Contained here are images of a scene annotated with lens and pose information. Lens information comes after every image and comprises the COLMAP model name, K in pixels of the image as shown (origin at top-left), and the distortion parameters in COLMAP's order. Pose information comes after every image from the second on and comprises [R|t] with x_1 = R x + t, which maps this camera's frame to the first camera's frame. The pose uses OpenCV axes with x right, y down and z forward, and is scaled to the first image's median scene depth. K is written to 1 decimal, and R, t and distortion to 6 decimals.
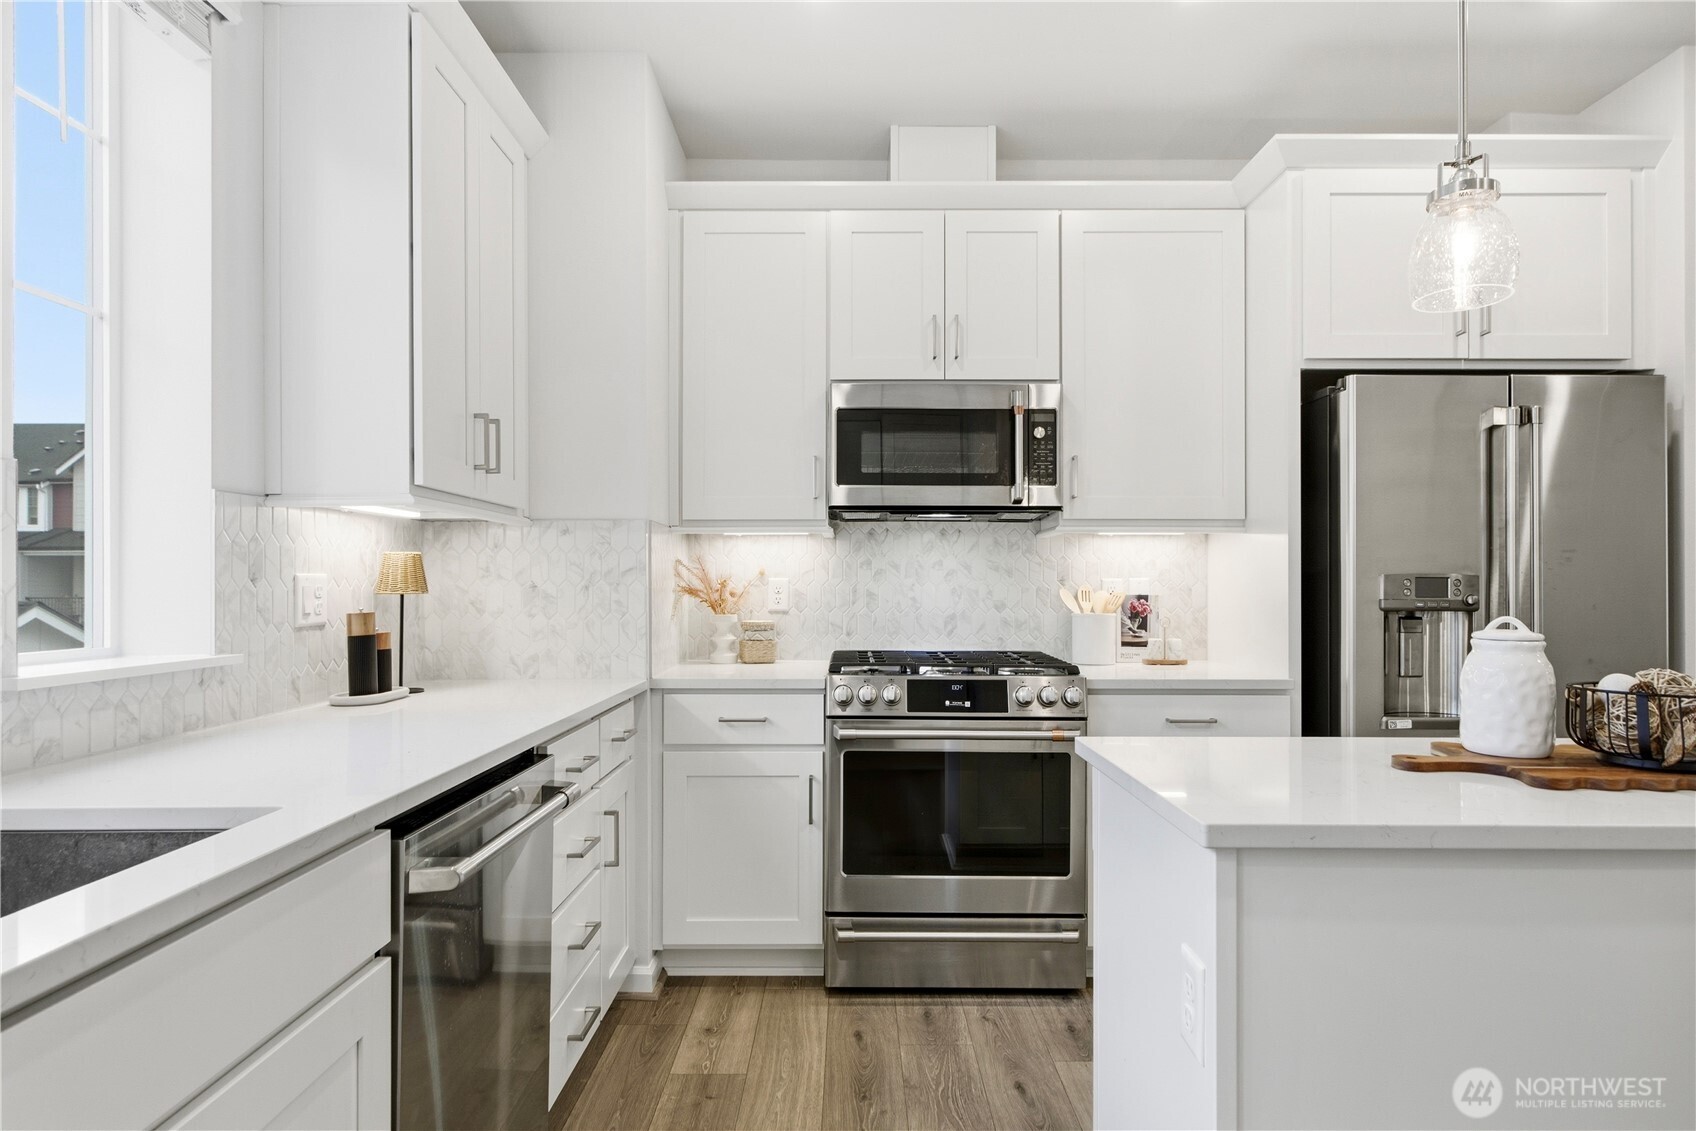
lens RADIAL K [[916.1, 0, 848.0], [0, 916.1, 565.5], [0, 0, 1]] dist [0.002437, -0.000090]
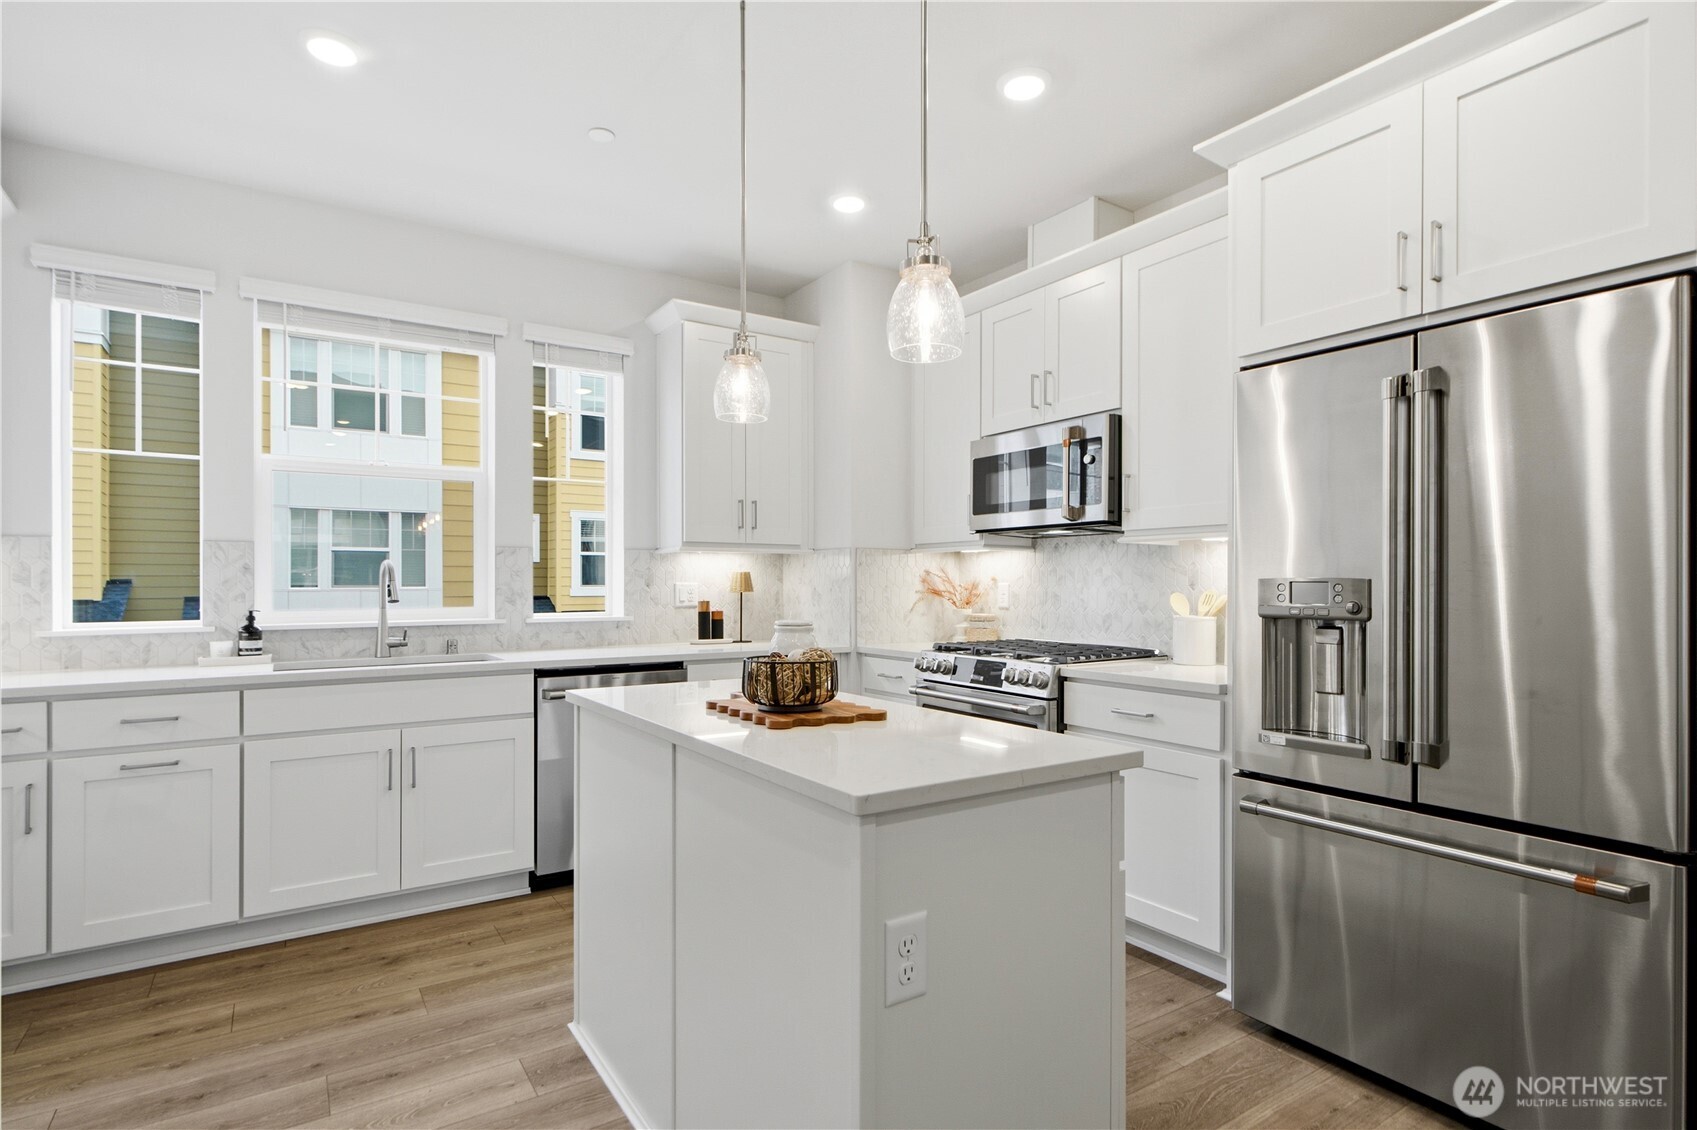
lens RADIAL K [[871.9, 0, 848.5], [0, 871.9, 565.0], [0, 0, 1]] dist [0.058968, 0.000723]
pose [[0.551540, -0.019946, -0.833910, 1.105245], [0.016786, 0.999777, -0.012811, -0.000168], [0.833979, -0.006932, 0.551752, 0.142297]]
